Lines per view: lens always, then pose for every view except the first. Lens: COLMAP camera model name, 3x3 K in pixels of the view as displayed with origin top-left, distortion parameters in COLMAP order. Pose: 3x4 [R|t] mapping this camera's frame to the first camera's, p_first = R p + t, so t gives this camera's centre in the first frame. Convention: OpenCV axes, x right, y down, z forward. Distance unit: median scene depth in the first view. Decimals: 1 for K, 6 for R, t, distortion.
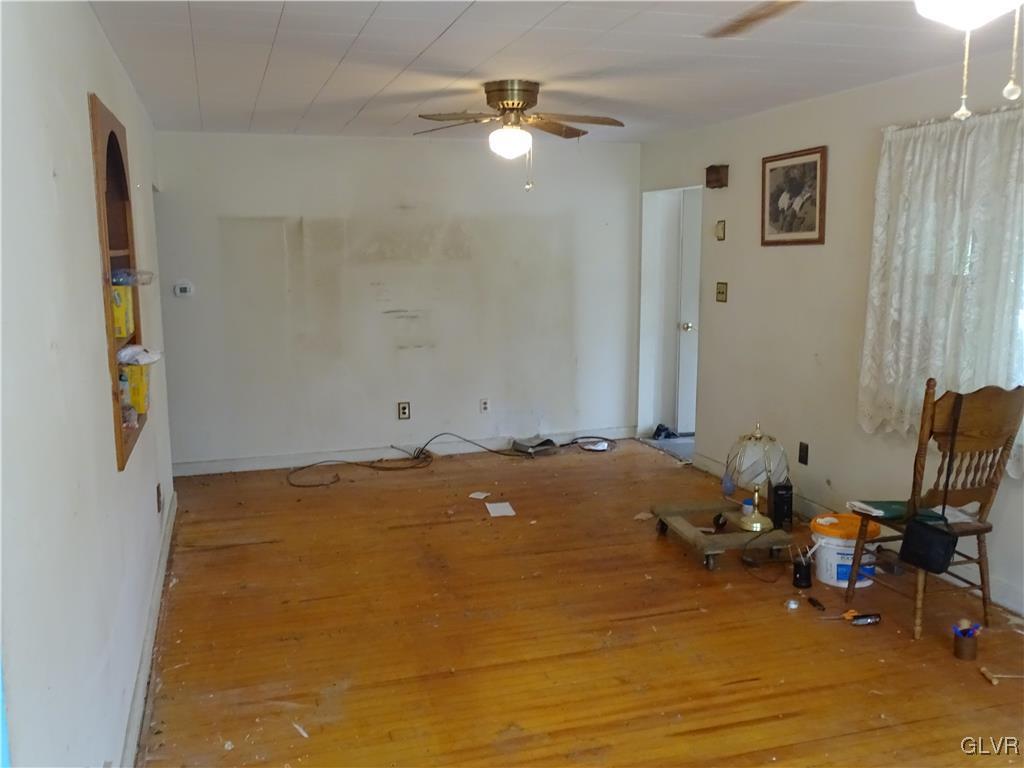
lens RADIAL K [[954.8, 0, 514.8], [0, 954.8, 391.3], [0, 0, 1]] dist [0.044828, 0.000000]
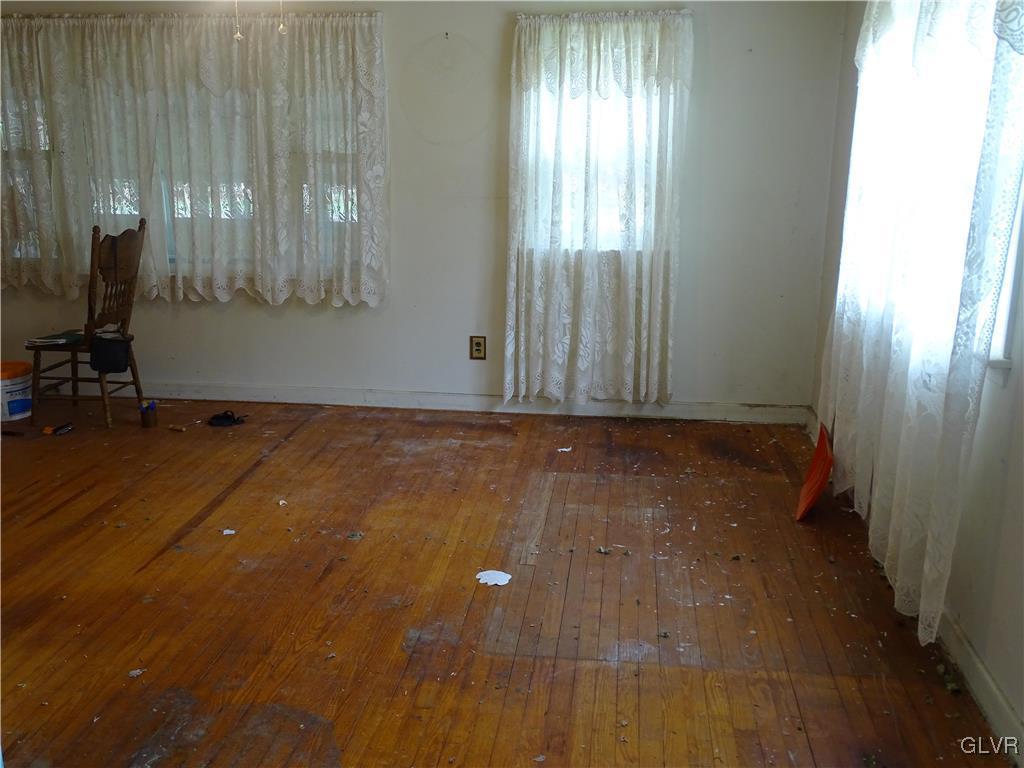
lens RADIAL K [[954.8, 0, 512.8], [0, 954.8, 380.9], [0, 0, 1]] dist [0.044828, 0.000000]
pose [[0.420856, -0.213296, 0.881694, -0.490825], [0.134237, 0.975906, 0.172012, 0.039766], [-0.897140, 0.045964, 0.439348, -0.077302]]
